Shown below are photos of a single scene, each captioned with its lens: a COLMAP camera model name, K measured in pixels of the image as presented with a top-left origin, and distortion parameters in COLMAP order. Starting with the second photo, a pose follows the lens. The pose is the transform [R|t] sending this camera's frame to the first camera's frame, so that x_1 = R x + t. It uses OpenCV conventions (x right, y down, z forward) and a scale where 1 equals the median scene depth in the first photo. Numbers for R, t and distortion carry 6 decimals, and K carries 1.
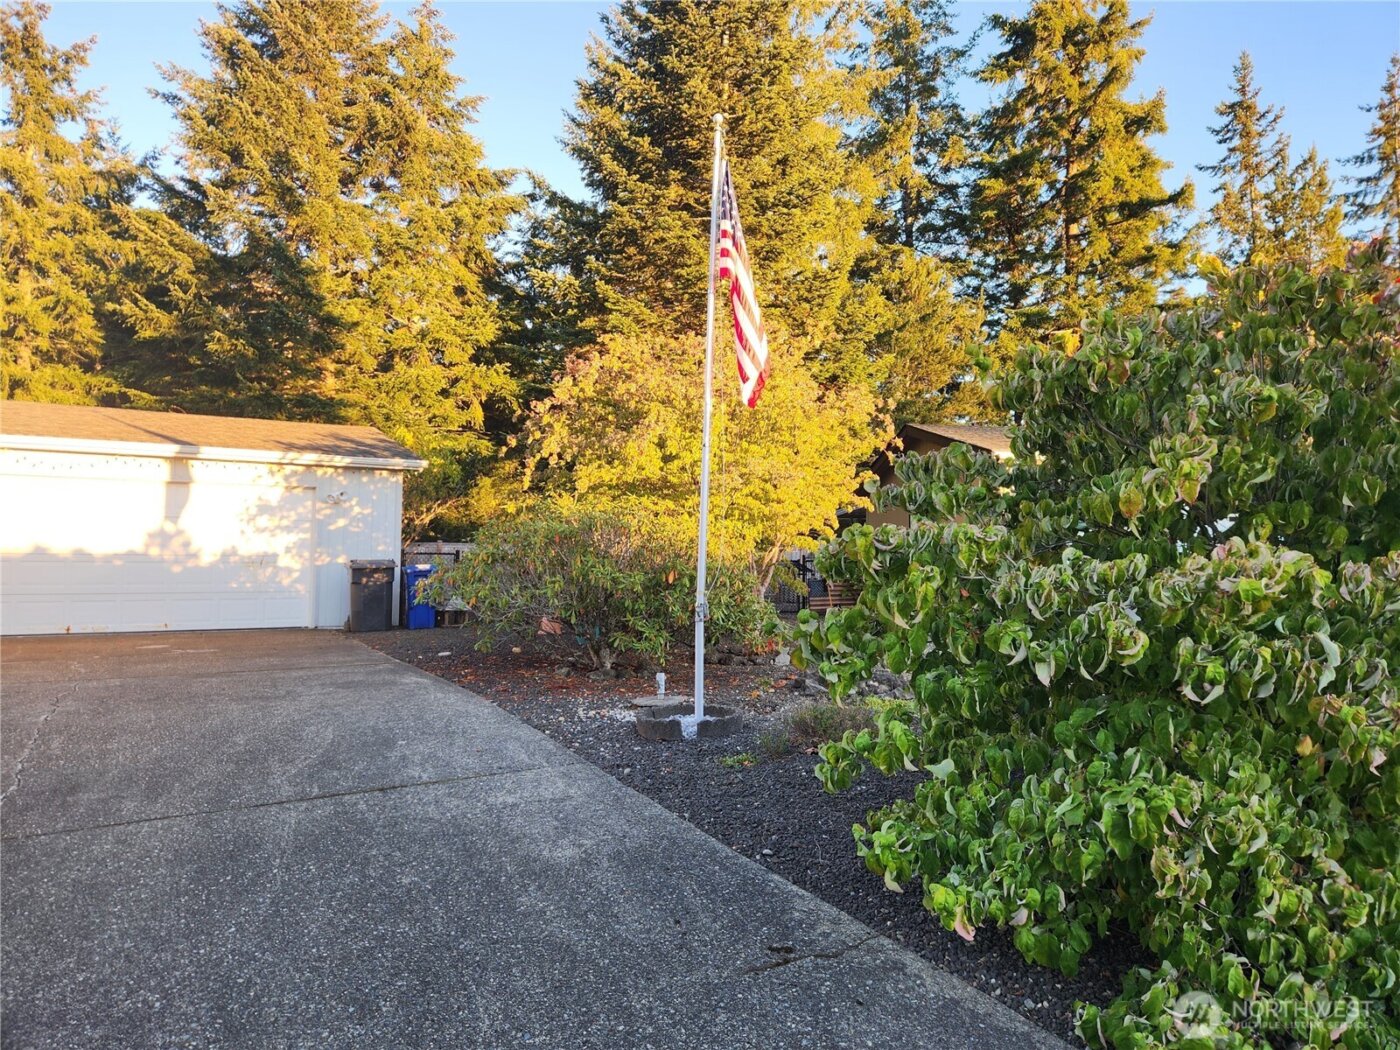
lens RADIAL K [[933.4, 0, 707.0], [0, 933.4, 549.8], [0, 0, 1]] dist [0.093326, -0.081521]
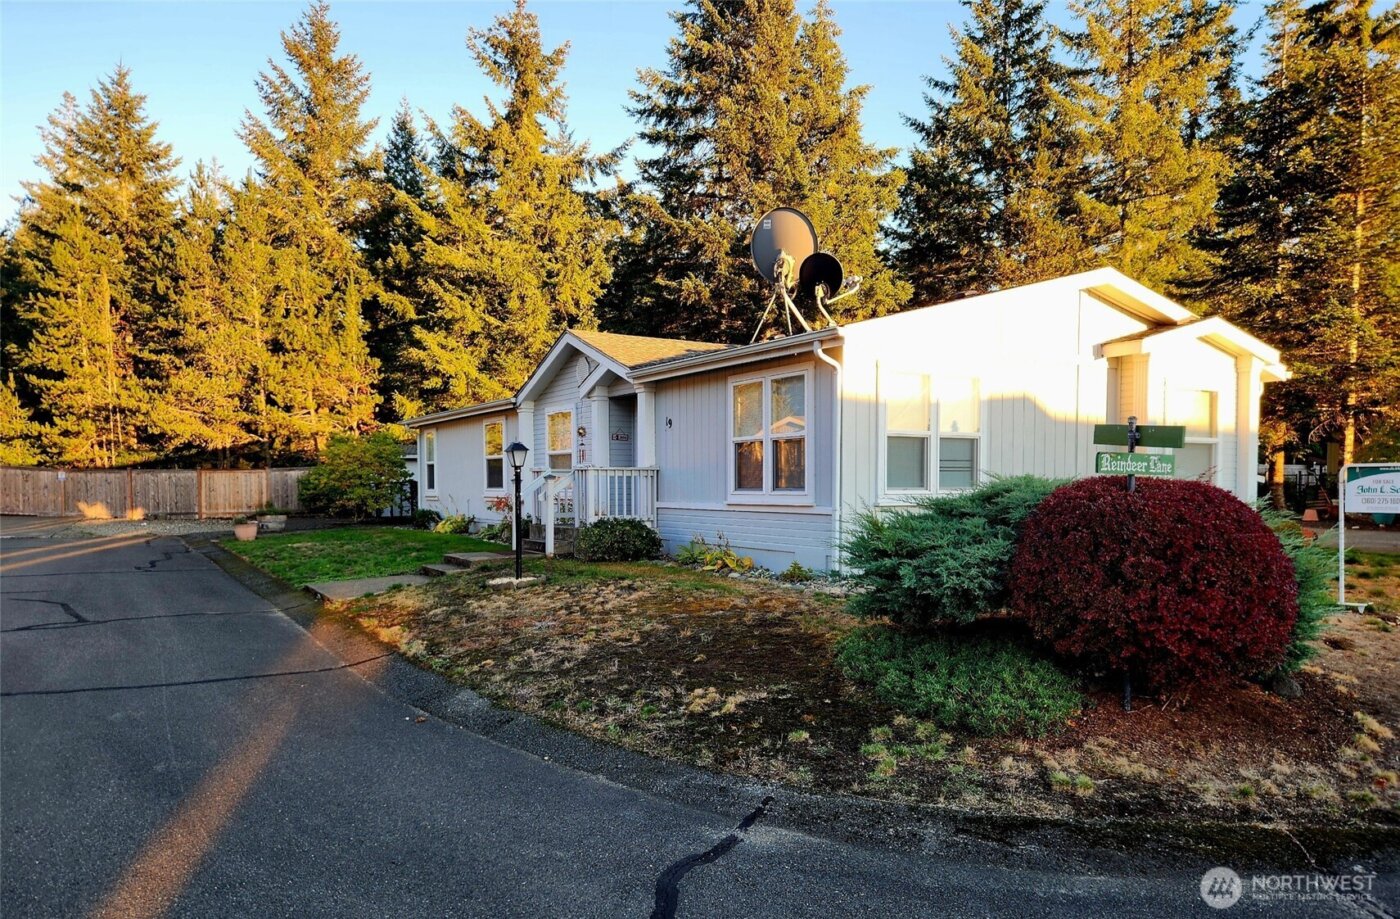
lens RADIAL K [[956.3, 0, 677.4], [0, 956.3, 565.5], [0, 0, 1]] dist [0.082927, -0.058057]
pose [[0.999814, -0.010698, 0.016078, -0.534114], [0.009008, 0.994773, 0.101710, -0.006193], [-0.017082, -0.101547, 0.994684, -0.283870]]
